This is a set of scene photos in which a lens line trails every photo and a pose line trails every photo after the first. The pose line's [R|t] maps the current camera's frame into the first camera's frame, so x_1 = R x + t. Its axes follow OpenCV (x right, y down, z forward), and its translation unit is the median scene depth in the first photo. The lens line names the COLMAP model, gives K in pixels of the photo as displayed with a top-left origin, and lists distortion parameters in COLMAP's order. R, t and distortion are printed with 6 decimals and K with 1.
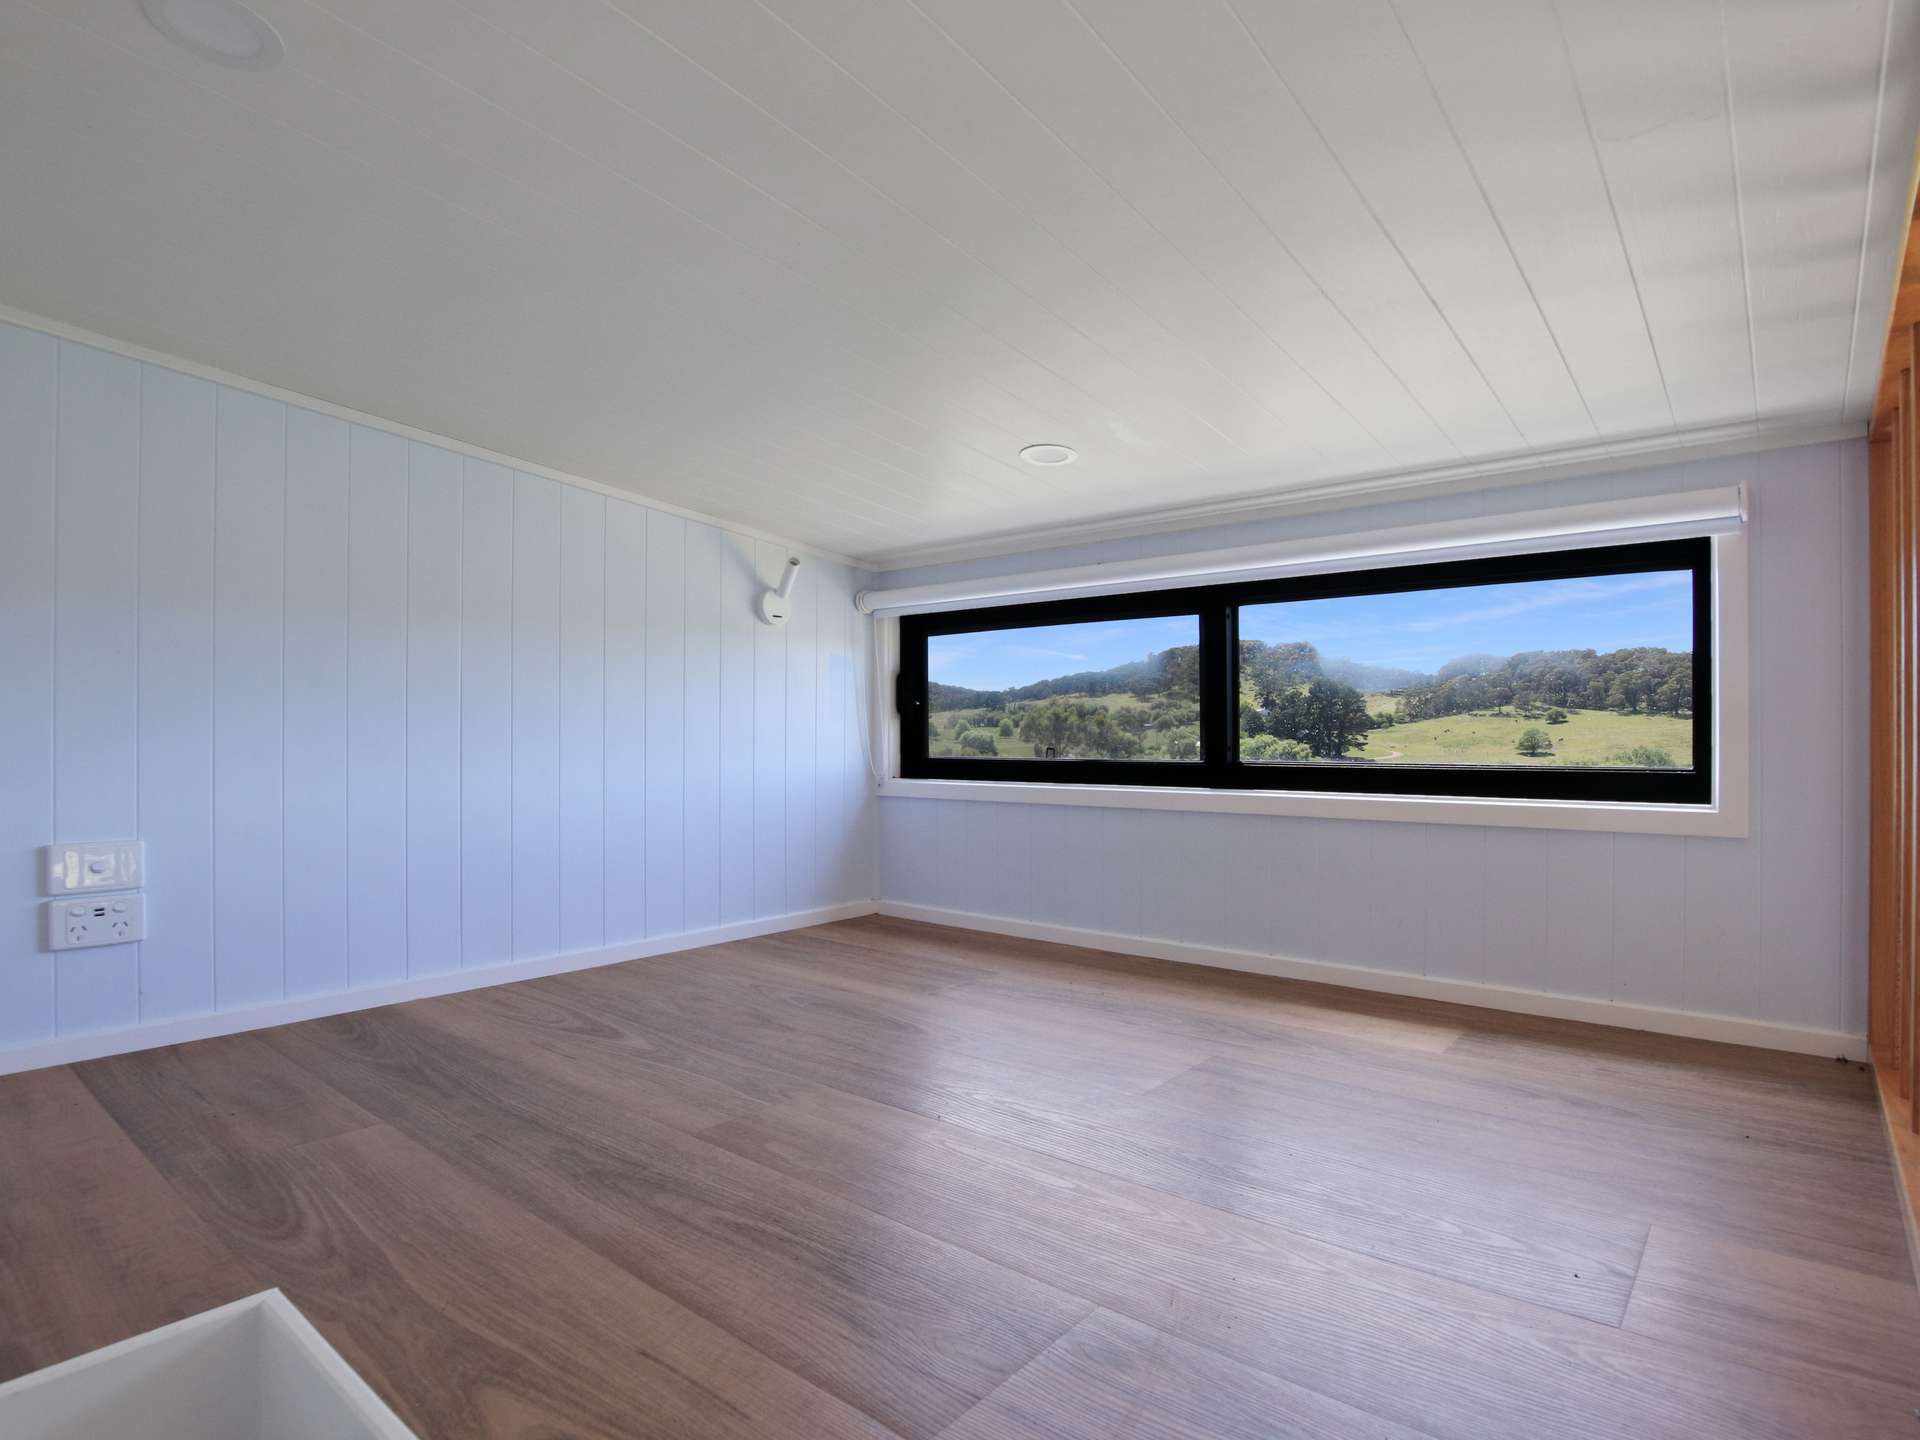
lens RADIAL K [[1016.8, 0, 965.8], [0, 1016.8, 754.2], [0, 0, 1]] dist [-0.003245, -0.000624]
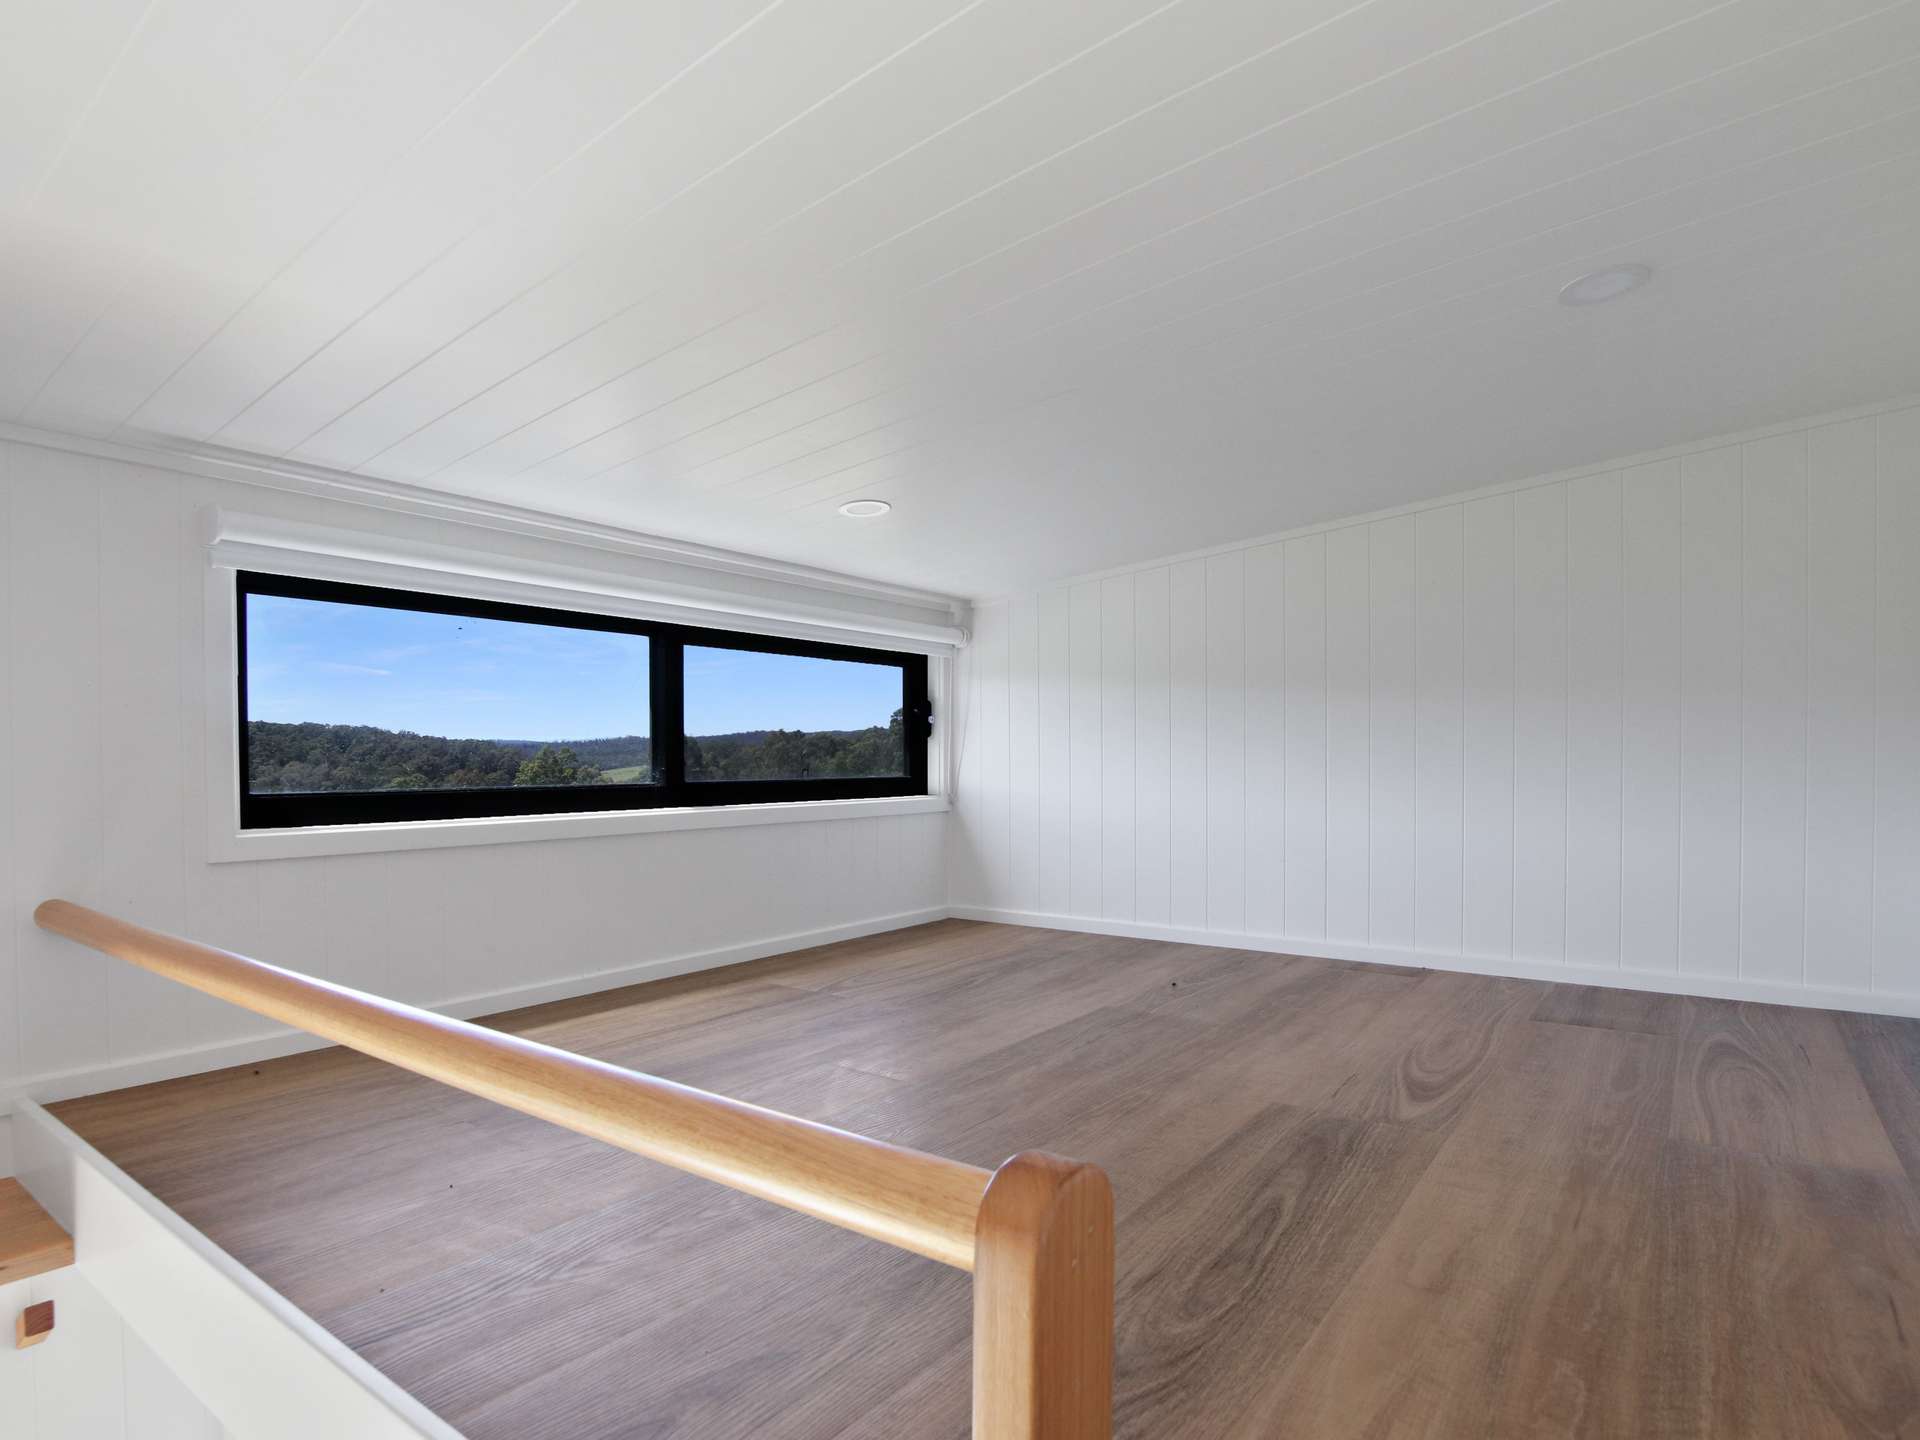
lens RADIAL K [[1026.1, 0, 991.5], [0, 1026.1, 720.9], [0, 0, 1]] dist [0.000390, -0.000076]
pose [[-0.036821, 0.041004, 0.998480, -0.863581], [0.023753, 0.998911, -0.040146, -0.006992], [-0.999040, 0.022238, -0.037755, 0.714209]]
